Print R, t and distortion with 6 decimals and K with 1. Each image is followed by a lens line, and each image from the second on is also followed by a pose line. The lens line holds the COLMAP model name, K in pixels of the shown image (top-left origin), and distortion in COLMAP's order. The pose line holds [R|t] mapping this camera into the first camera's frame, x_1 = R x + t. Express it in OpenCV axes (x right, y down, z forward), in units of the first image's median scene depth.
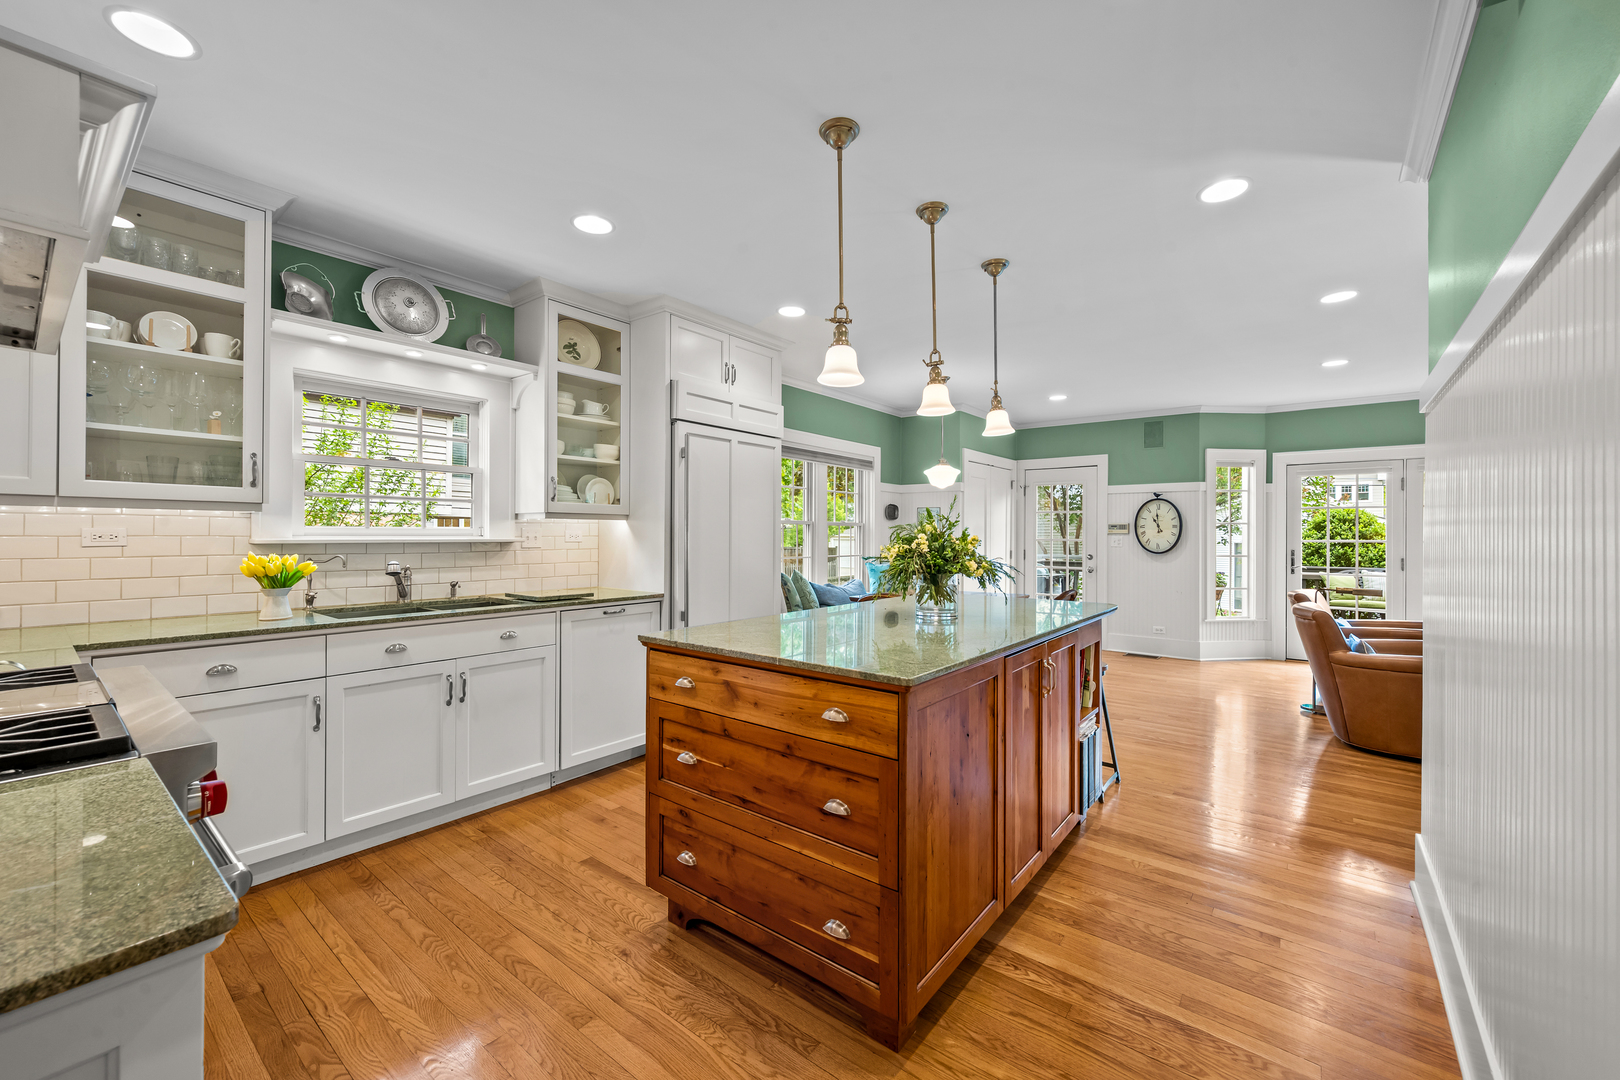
lens RADIAL K [[644.5, 0, 811.8], [0, 644.5, 535.1], [0, 0, 1]] dist [-0.000536, -0.000281]
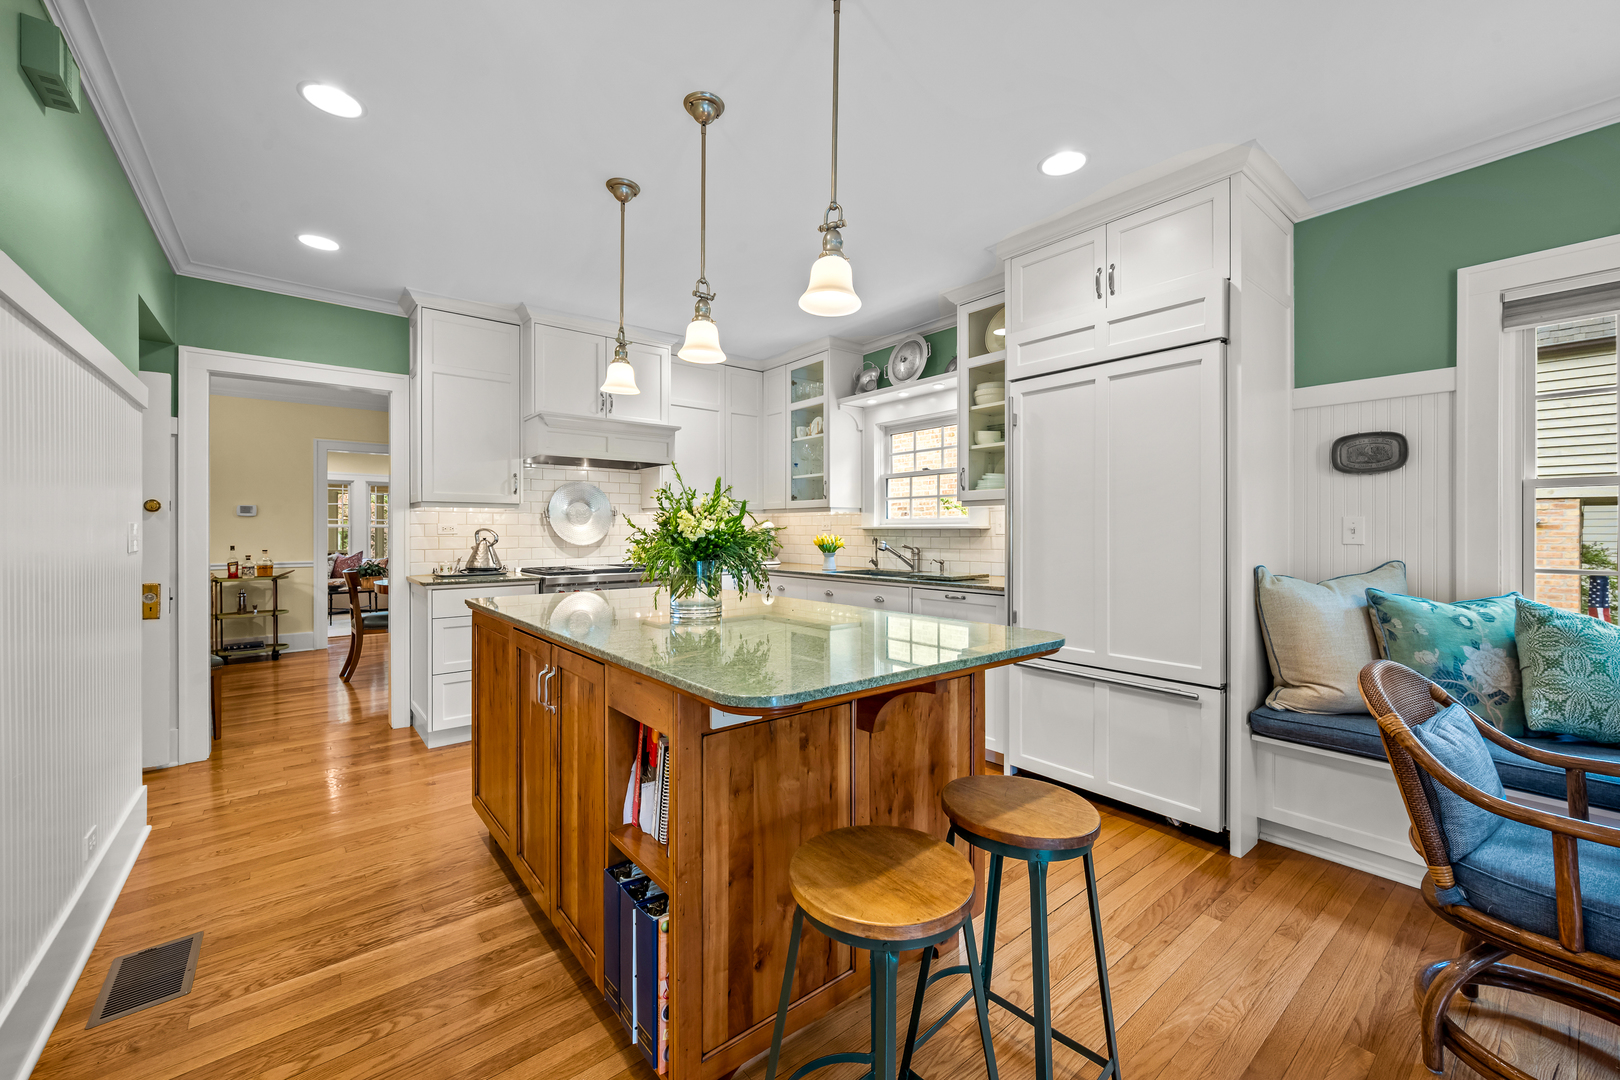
lens RADIAL K [[644.5, 0, 806.7], [0, 644.5, 533.0], [0, 0, 1]] dist [-0.000536, -0.000281]
pose [[-0.221452, -0.002535, -0.975168, 0.822171], [-0.002742, 0.999994, -0.001977, 0.025017], [0.975167, 0.002236, -0.221458, 1.141914]]
